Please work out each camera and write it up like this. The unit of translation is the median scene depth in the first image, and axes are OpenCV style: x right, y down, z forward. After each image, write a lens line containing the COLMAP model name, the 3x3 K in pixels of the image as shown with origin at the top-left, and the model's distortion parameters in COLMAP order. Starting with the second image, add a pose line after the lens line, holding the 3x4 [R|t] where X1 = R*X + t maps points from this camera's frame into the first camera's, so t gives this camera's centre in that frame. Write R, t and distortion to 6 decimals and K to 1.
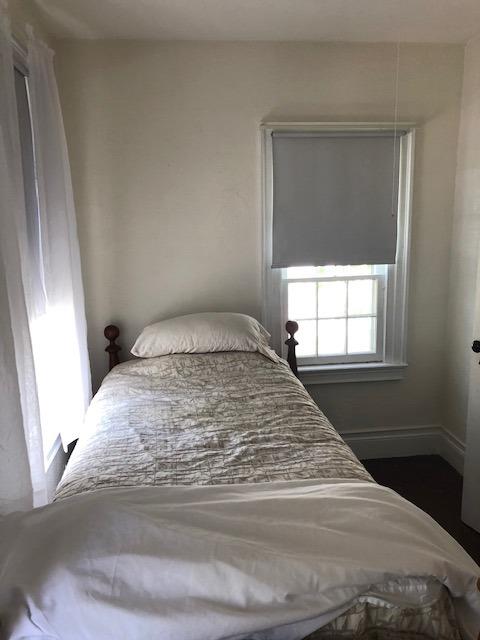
lens RADIAL K [[528.3, 0, 240.7], [0, 528.3, 319.4], [0, 0, 1]] dist [0.010039, 0.002476]
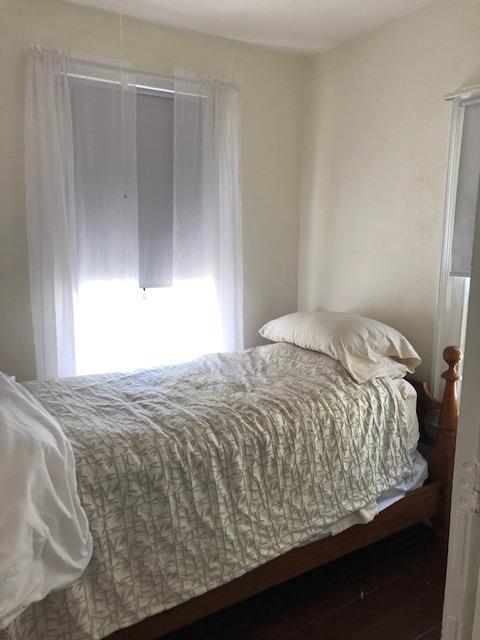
lens RADIAL K [[528.3, 0, 242.5], [0, 528.3, 318.1], [0, 0, 1]] dist [0.010039, 0.002476]
pose [[0.485318, 0.171531, -0.857347, 0.669601], [-0.217522, 0.973424, 0.071622, -0.031212], [0.846848, 0.151732, 0.509731, 0.436897]]
